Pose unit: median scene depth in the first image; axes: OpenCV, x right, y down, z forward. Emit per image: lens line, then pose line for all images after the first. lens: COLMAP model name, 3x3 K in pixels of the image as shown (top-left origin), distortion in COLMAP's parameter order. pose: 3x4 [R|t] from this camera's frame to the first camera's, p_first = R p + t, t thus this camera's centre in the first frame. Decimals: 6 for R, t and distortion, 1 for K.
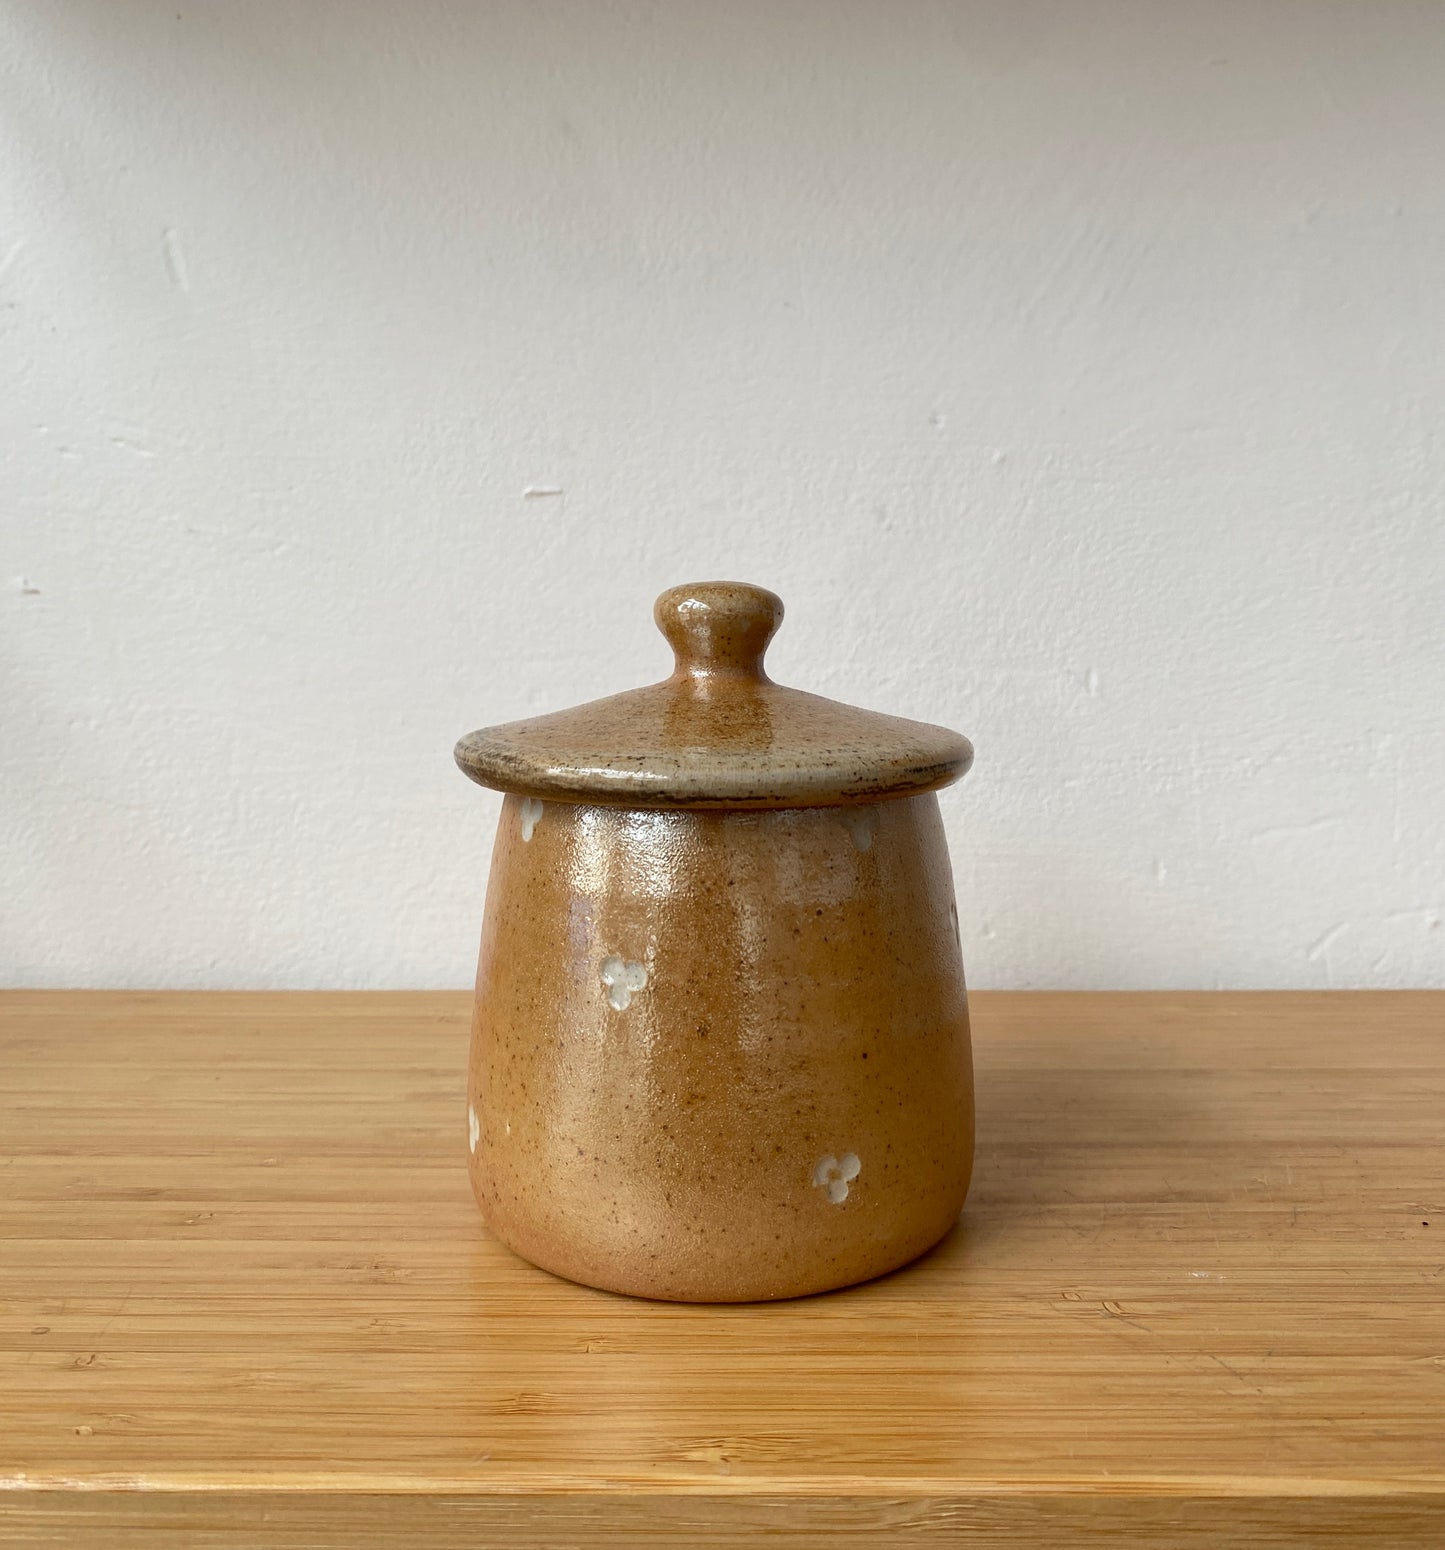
lens RADIAL K [[1543.4, 0, 721.8], [0, 1543.4, 621.8], [0, 0, 1]] dist [0.000849, -0.009680]
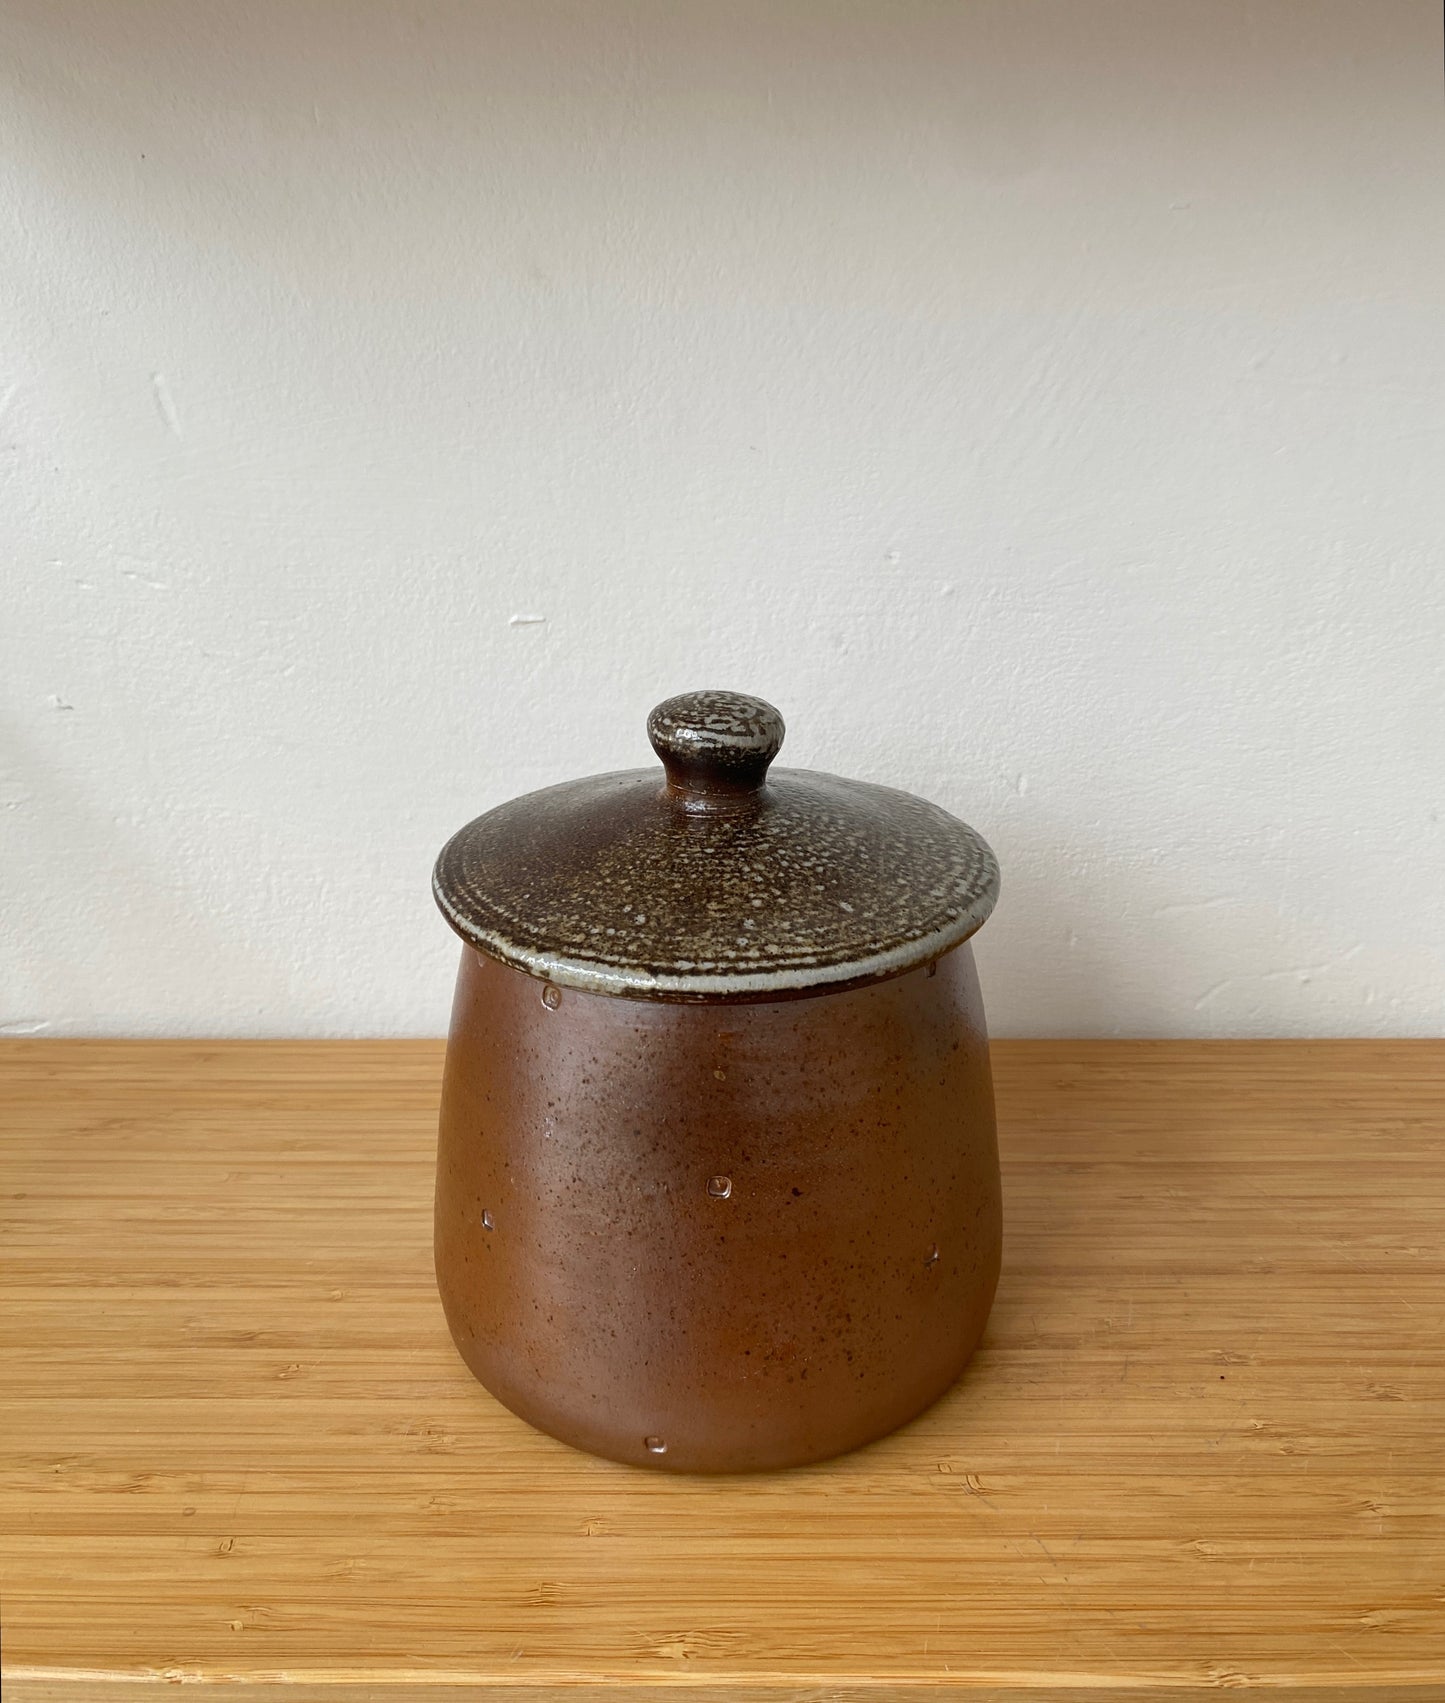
lens RADIAL K [[1538.7, 0, 718.0], [0, 1538.7, 736.1], [0, 0, 1]] dist [0.014659, -0.026225]
pose [[0.999984, -0.003456, 0.004494, 0.013233], [0.002010, 0.957323, 0.289014, -0.320885], [-0.005301, -0.289000, 0.957314, -0.061979]]
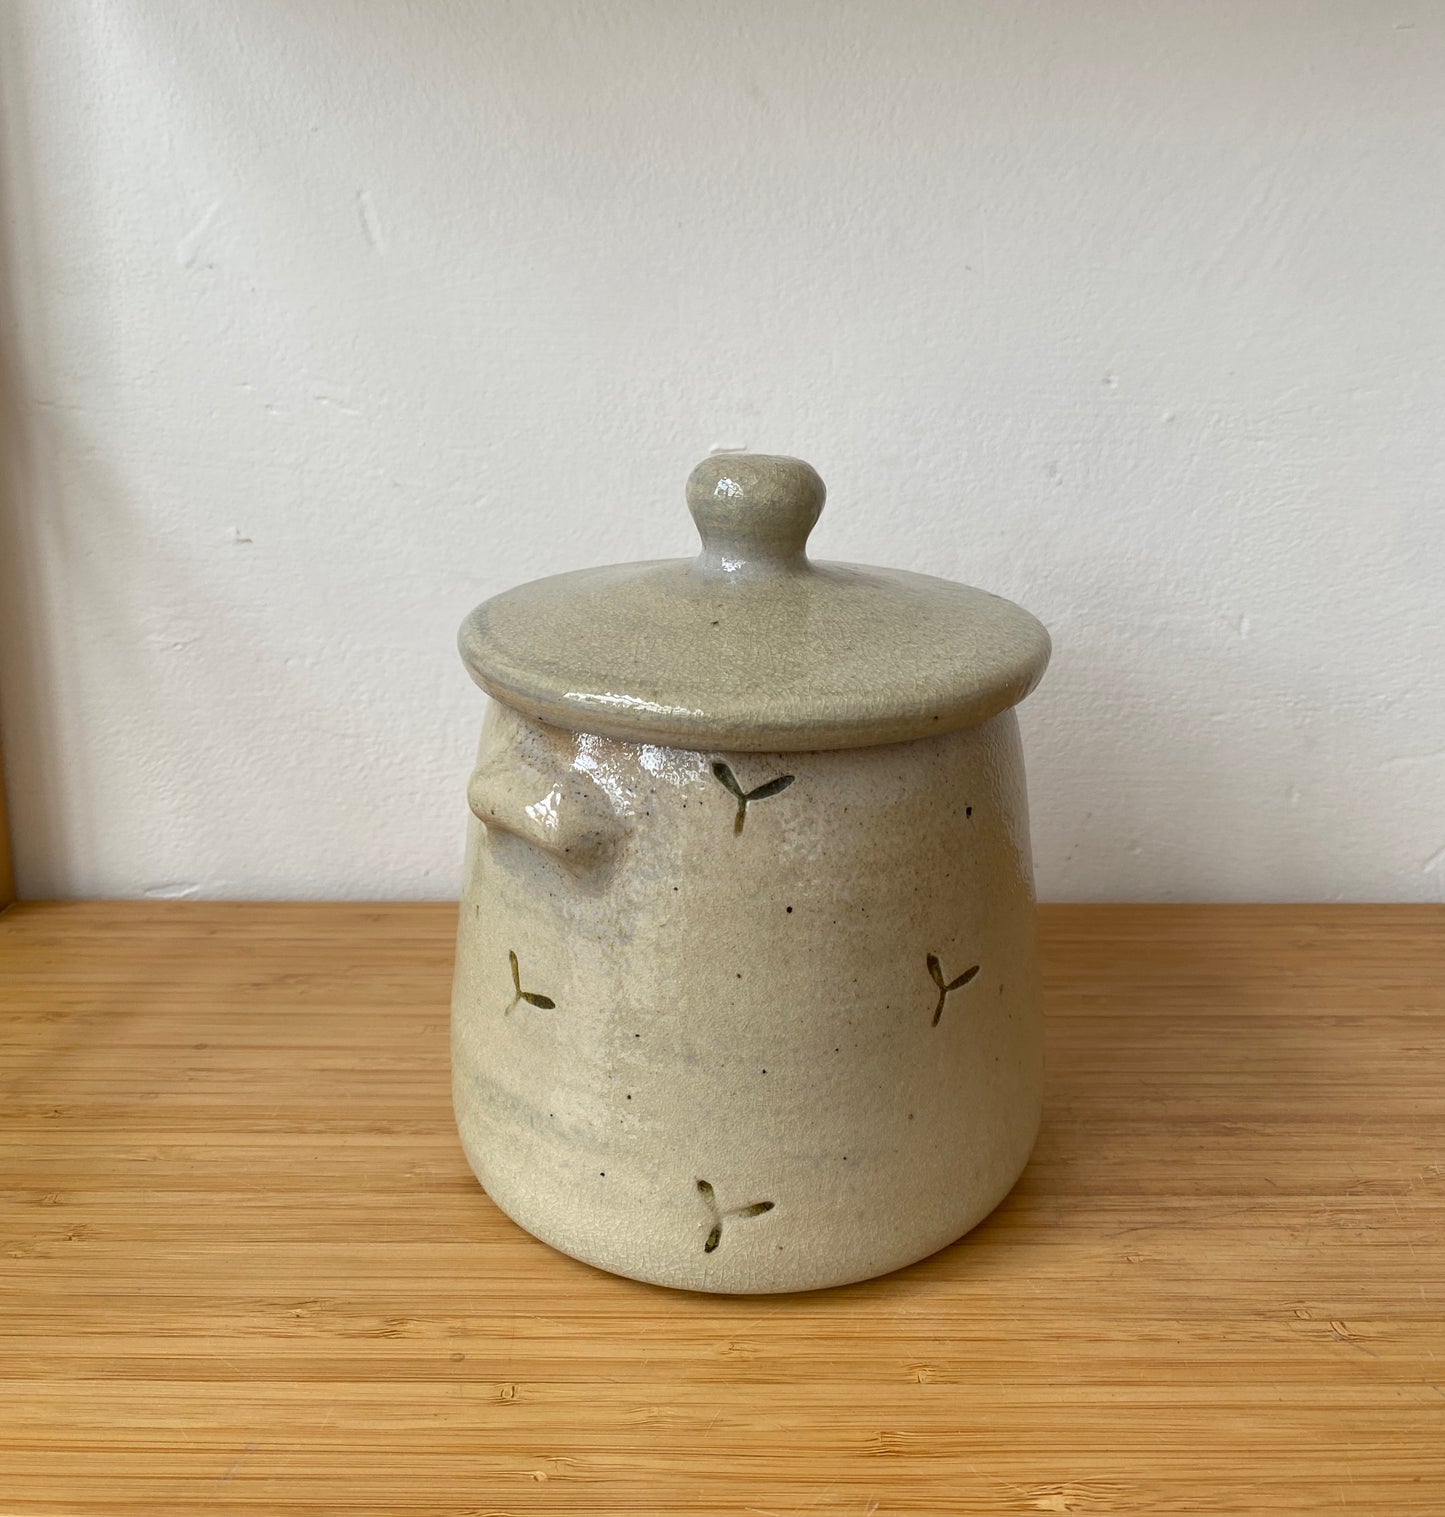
lens RADIAL K [[1544.3, 0, 711.0], [0, 1544.3, 545.9], [0, 0, 1]] dist [-0.007869, 0.002676]
pose [[0.999988, -0.000083, 0.004885, -0.134491], [-0.000765, 0.984852, 0.173396, -0.201586], [-0.004825, -0.173397, 0.984840, -0.041594]]
